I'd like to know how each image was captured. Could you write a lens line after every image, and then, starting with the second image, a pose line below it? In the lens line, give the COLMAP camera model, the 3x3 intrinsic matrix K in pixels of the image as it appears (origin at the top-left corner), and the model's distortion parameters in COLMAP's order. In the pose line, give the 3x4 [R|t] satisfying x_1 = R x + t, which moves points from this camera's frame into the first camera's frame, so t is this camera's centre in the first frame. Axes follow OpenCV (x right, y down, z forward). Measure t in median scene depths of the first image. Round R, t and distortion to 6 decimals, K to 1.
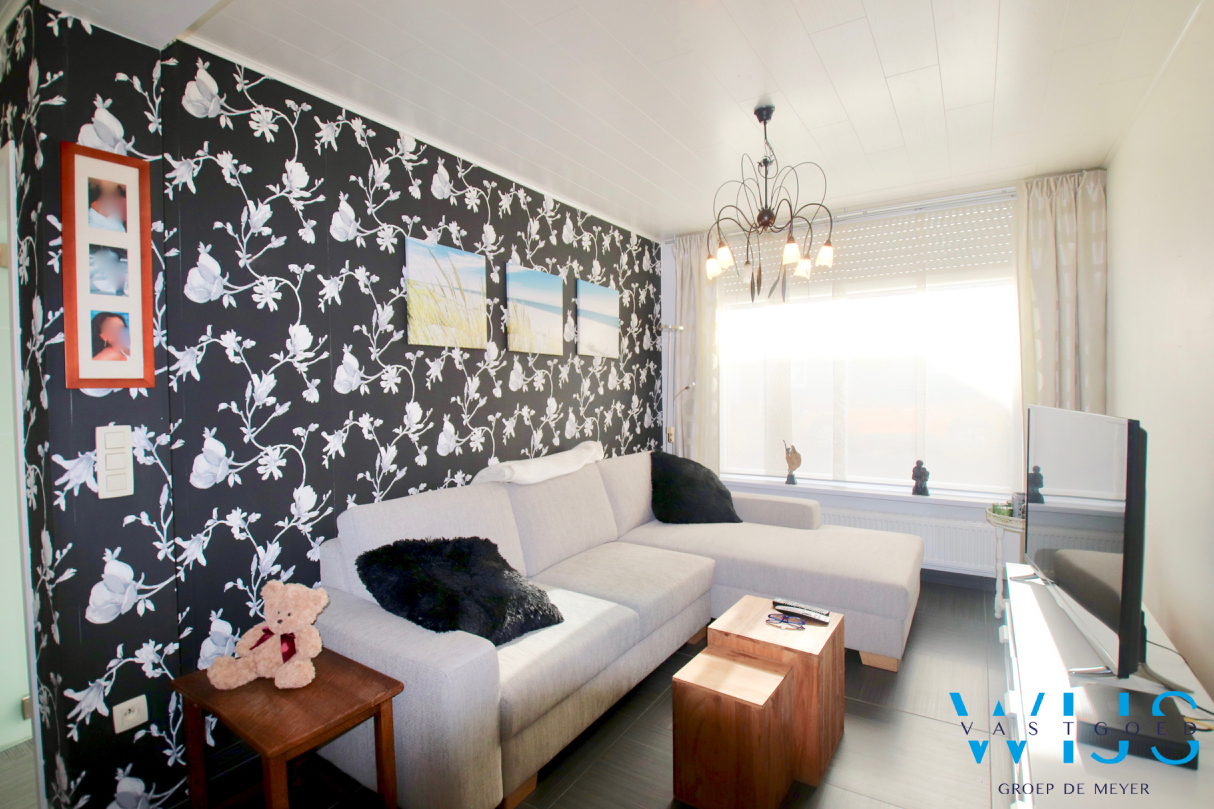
lens RADIAL K [[571.3, 0, 607.0], [0, 571.3, 404.5], [0, 0, 1]] dist [0.017818, -0.026576]
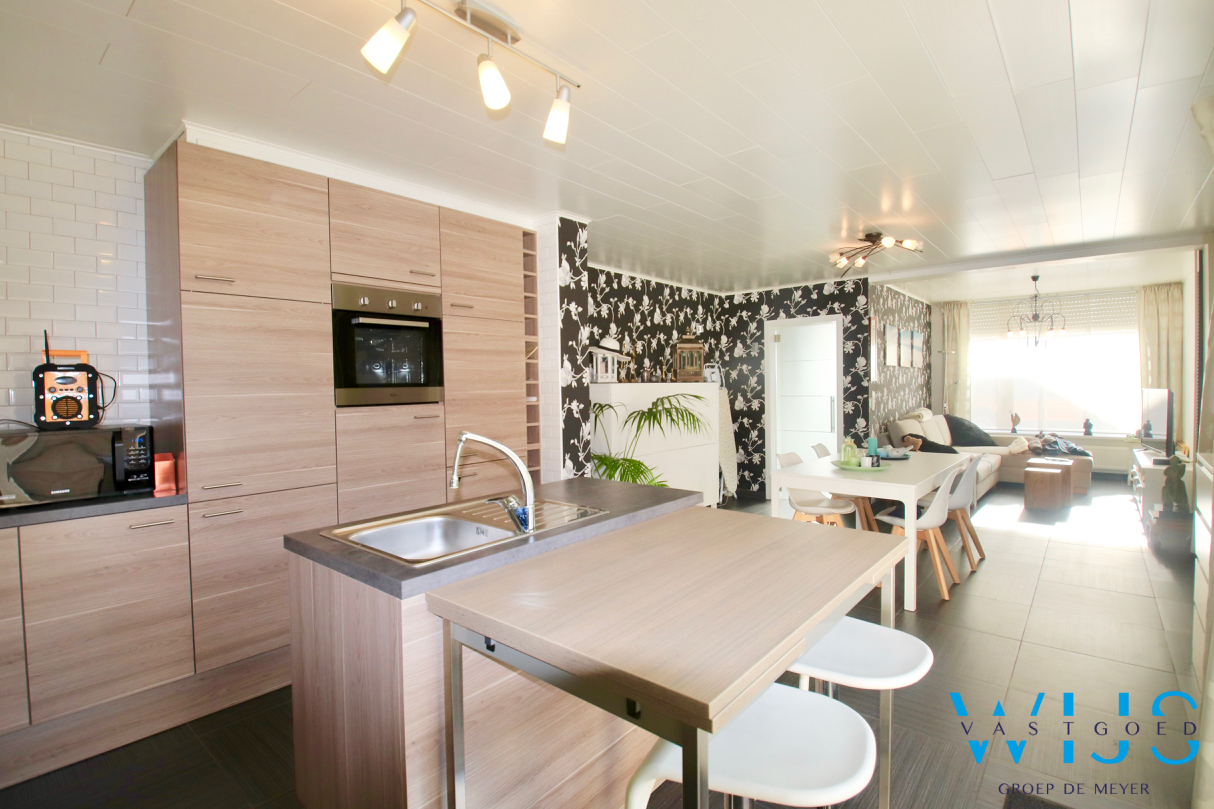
lens RADIAL K [[571.3, 0, 607.0], [0, 571.3, 404.5], [0, 0, 1]] dist [0.017818, -0.026576]
pose [[0.991197, 0.003154, -0.132358, -0.933656], [-0.002763, 0.999991, 0.003133, 0.049412], [0.132367, -0.002739, 0.991197, -1.313772]]
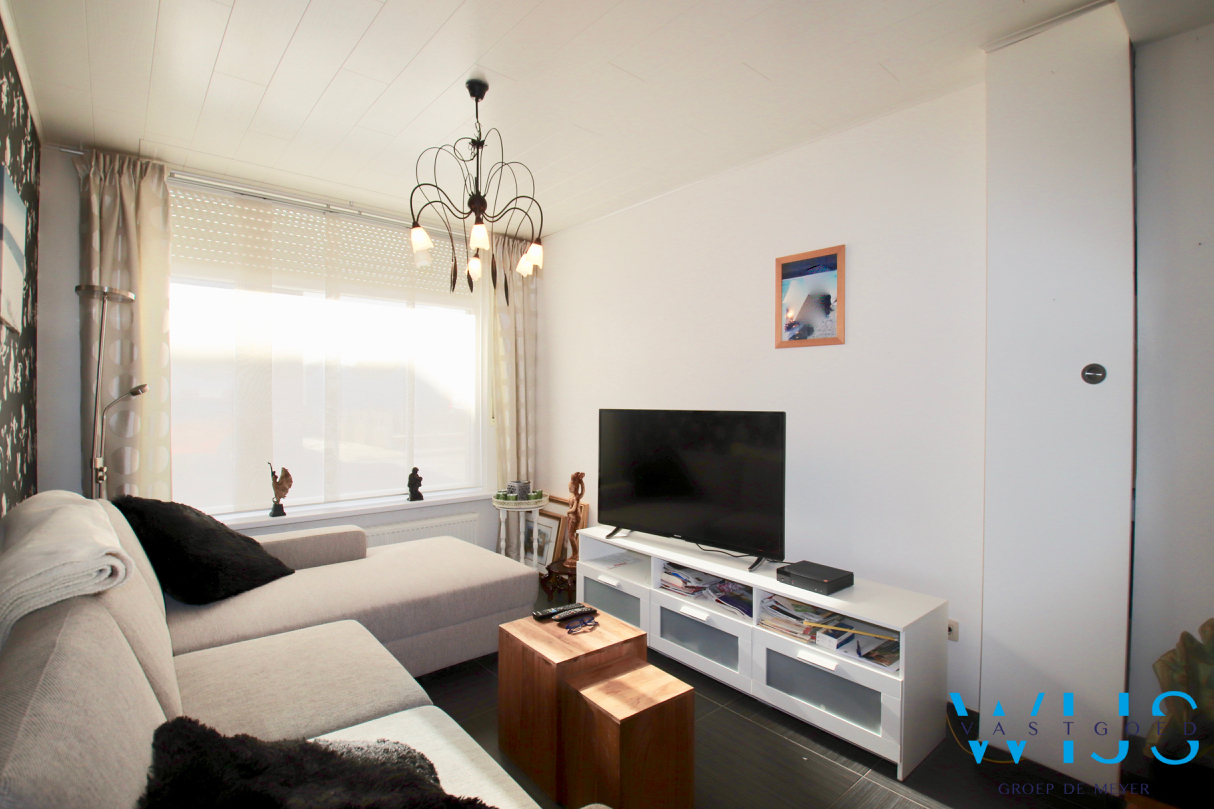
lens RADIAL K [[584.2, 0, 593.6], [0, 584.2, 404.6], [0, 0, 1]] dist [0.023676, -0.000117]
pose [[0.322951, 0.002928, 0.946411, -0.380088], [0.024209, 0.999642, -0.011354, 0.003644], [-0.946106, 0.026579, 0.322765, 0.374590]]
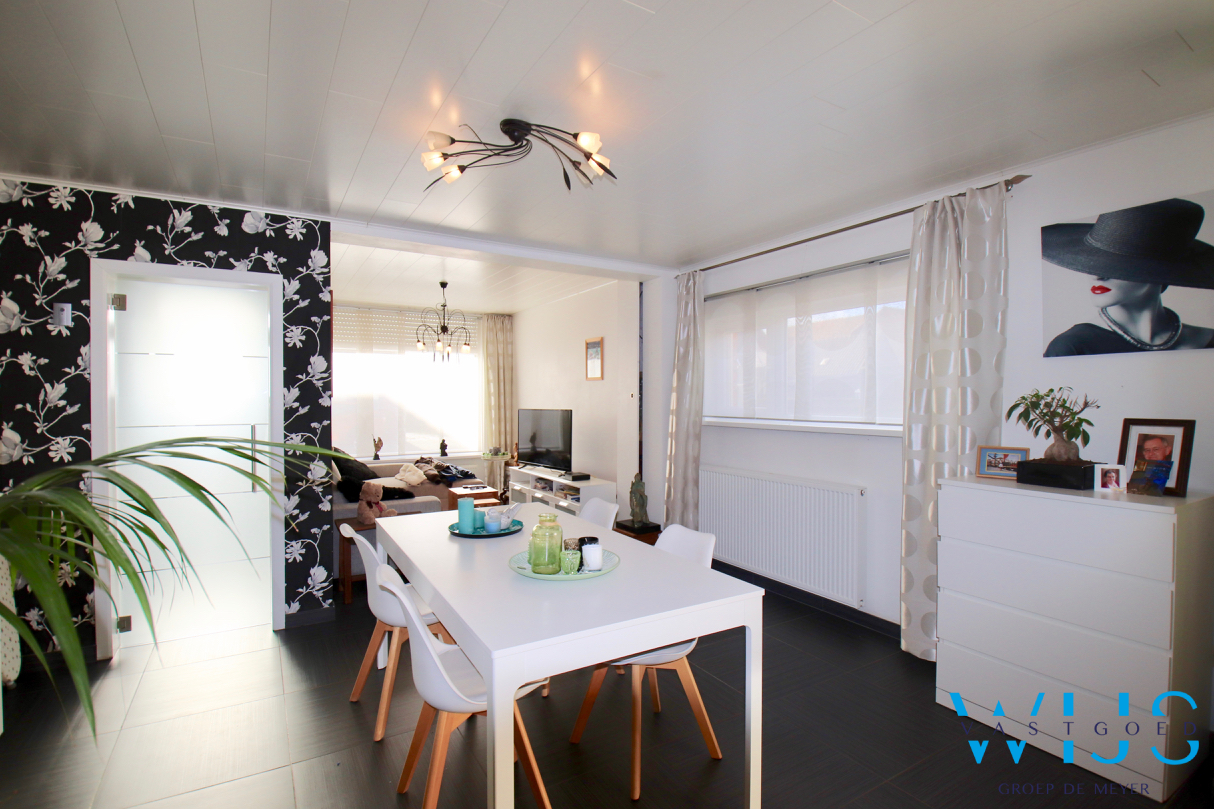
lens RADIAL K [[571.3, 0, 607.0], [0, 571.3, 404.5], [0, 0, 1]] dist [0.017818, -0.026576]
pose [[0.449498, 0.003289, 0.893275, -1.062722], [0.025913, 0.999524, -0.016719, 0.025751], [-0.892906, 0.030662, 0.449199, -0.448759]]
